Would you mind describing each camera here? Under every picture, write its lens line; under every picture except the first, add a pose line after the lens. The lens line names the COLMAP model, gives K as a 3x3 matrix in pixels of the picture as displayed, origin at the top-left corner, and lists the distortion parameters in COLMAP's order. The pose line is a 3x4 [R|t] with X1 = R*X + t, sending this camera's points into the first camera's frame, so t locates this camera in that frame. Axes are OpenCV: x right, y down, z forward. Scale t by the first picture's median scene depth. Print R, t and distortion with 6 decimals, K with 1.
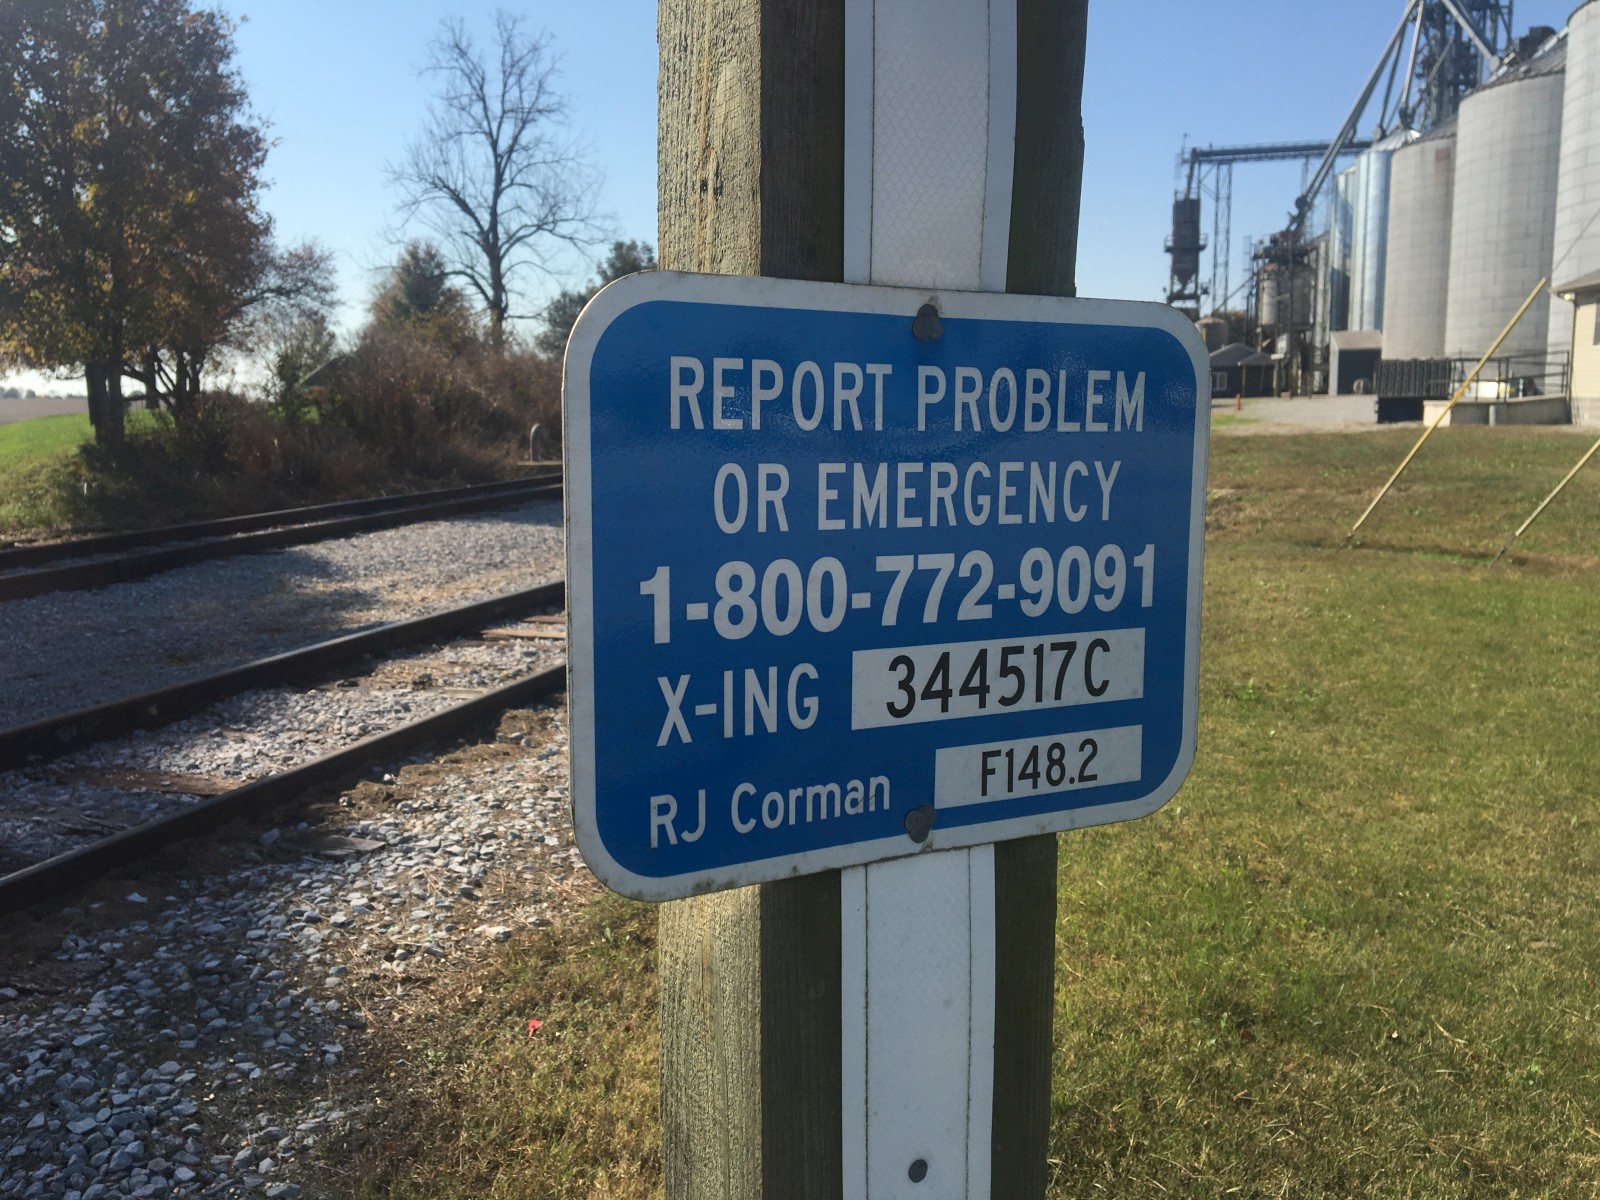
lens RADIAL K [[1325.1, 0, 789.4], [0, 1325.1, 605.6], [0, 0, 1]] dist [0.070352, -0.118136]
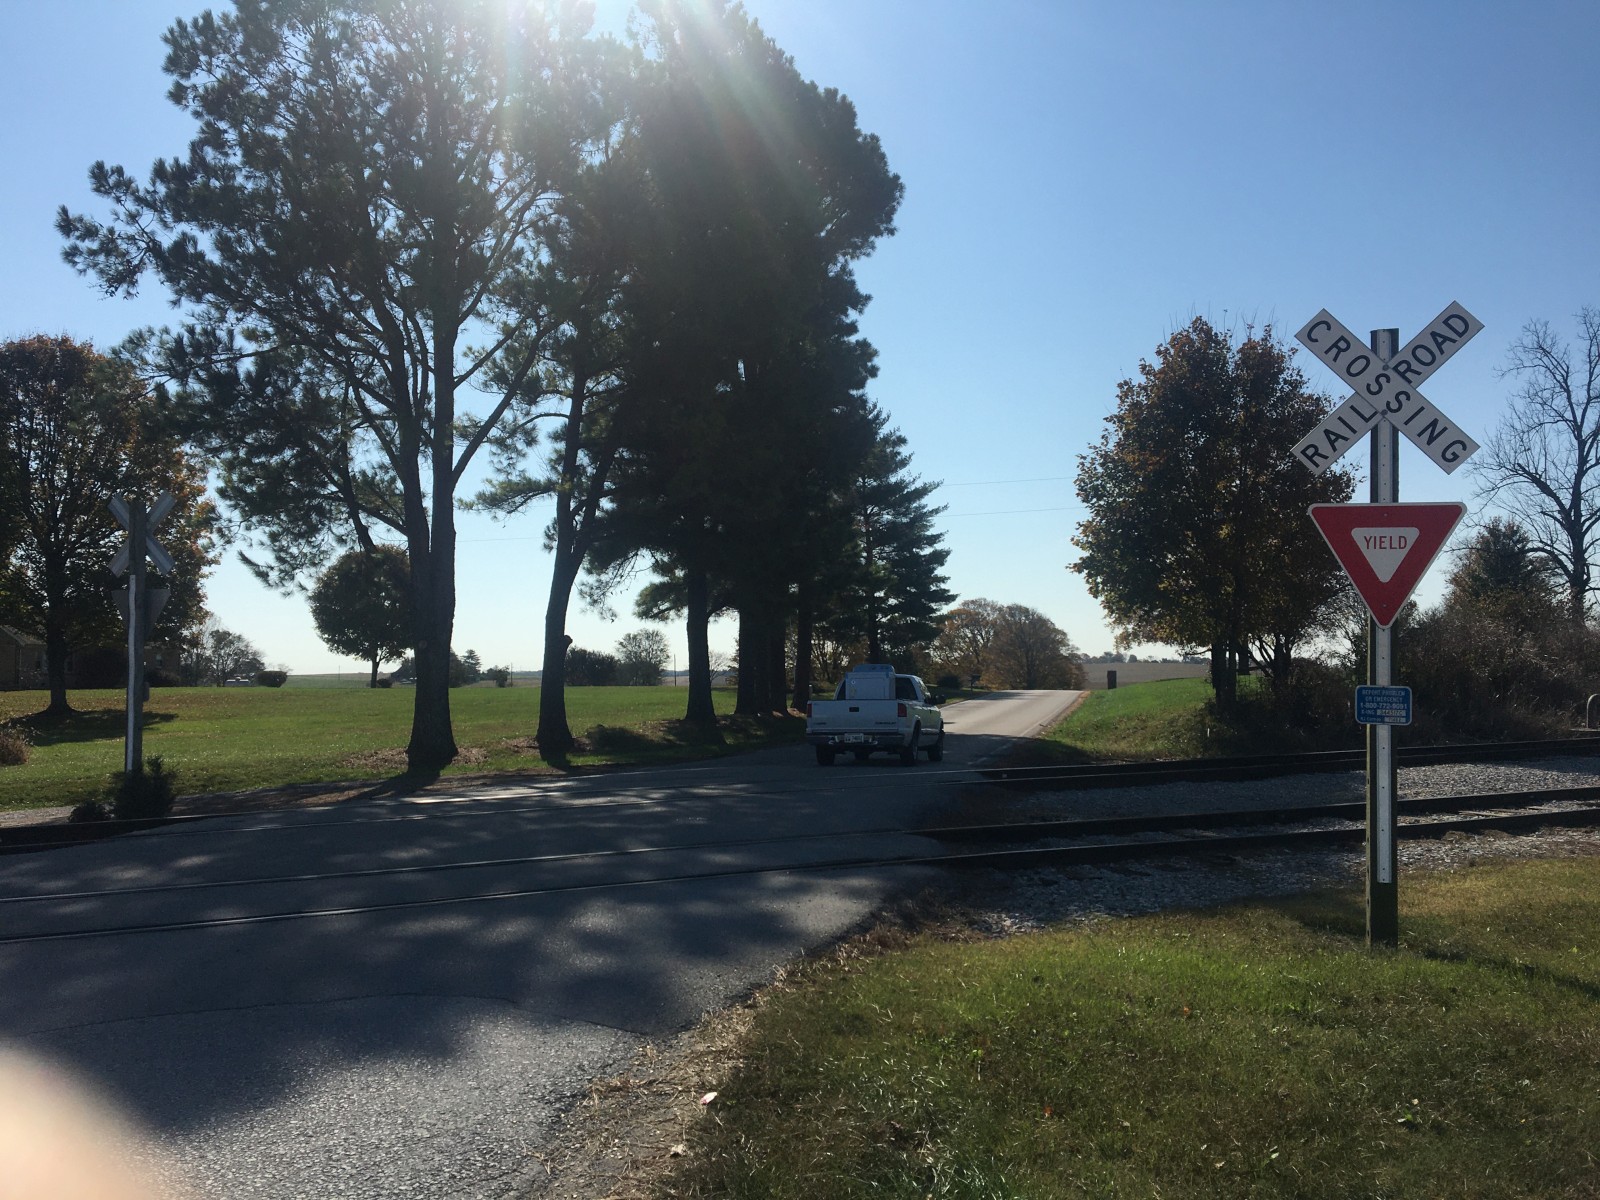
lens RADIAL K [[1325.1, 0, 773.3], [0, 1325.1, 601.6], [0, 0, 1]] dist [0.070352, -0.118136]
pose [[0.715818, -0.022886, -0.697912, 0.056482], [-0.115928, 0.981698, -0.151094, 0.018811], [0.688597, 0.189063, 0.700064, -0.142779]]
